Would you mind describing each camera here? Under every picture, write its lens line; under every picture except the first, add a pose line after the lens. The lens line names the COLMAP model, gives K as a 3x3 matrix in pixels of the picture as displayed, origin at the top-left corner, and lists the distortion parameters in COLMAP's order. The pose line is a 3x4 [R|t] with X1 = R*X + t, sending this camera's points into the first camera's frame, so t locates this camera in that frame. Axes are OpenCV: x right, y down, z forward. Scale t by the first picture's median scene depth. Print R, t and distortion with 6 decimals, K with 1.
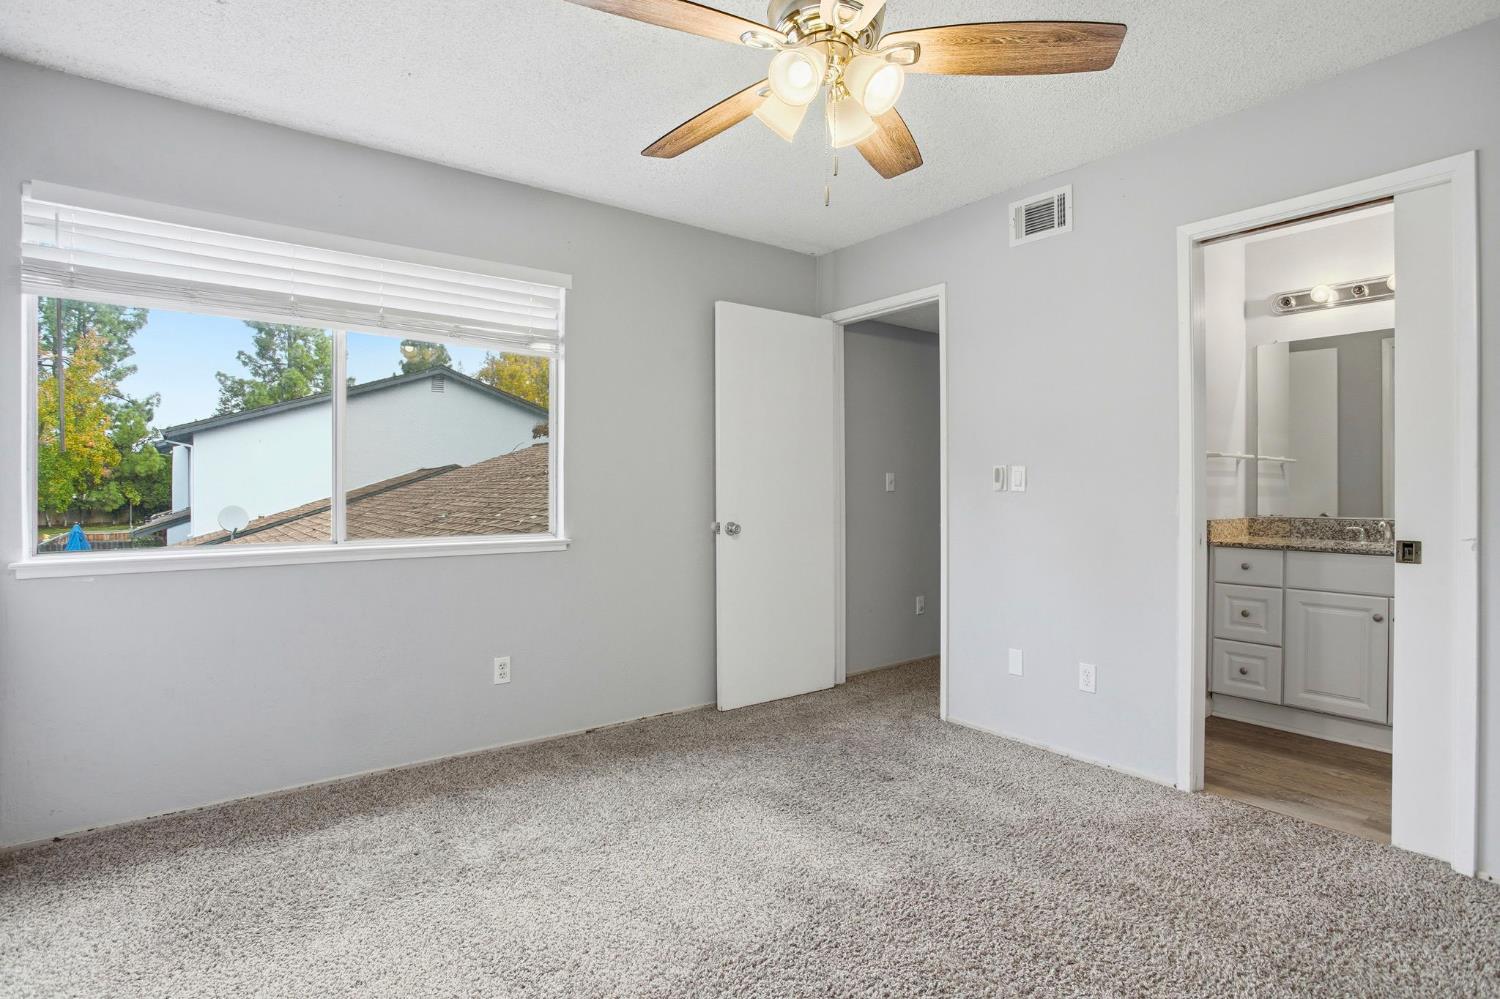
lens RADIAL K [[746.4, 0, 749.6], [0, 746.4, 489.2], [0, 0, 1]] dist [-0.082465, 0.036054]
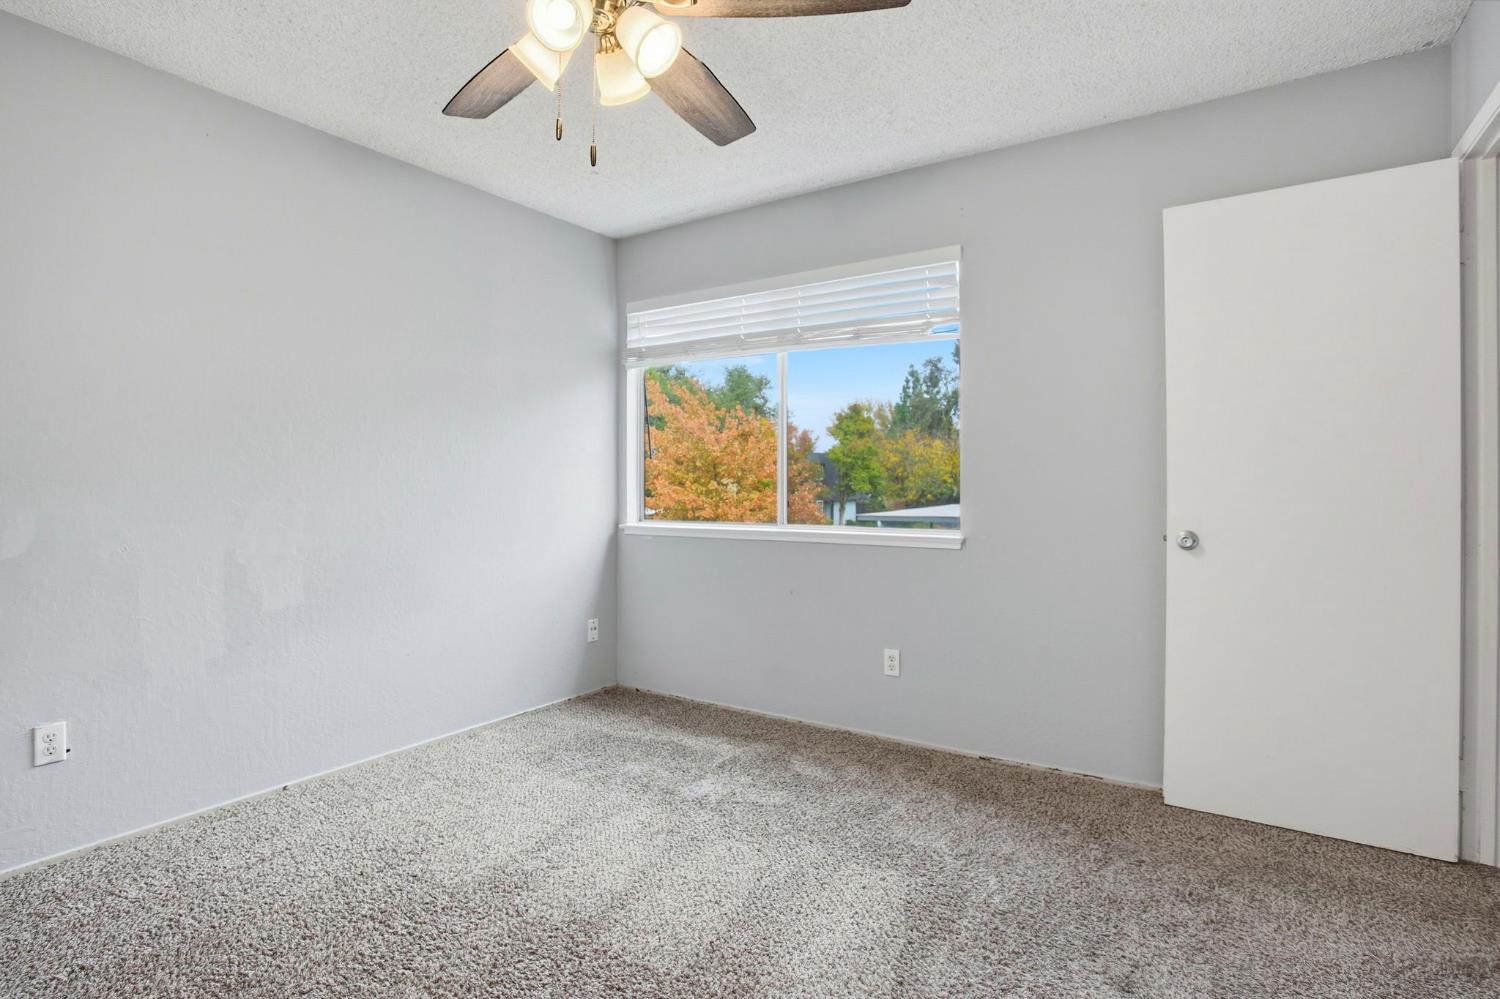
lens RADIAL K [[746.4, 0, 749.6], [0, 746.4, 489.2], [0, 0, 1]] dist [-0.082465, 0.036054]
pose [[0.320552, 0.004319, -0.947221, 0.555316], [-0.001554, 0.999991, 0.004034, 0.006227], [0.947230, 0.000179, 0.320555, 0.493169]]
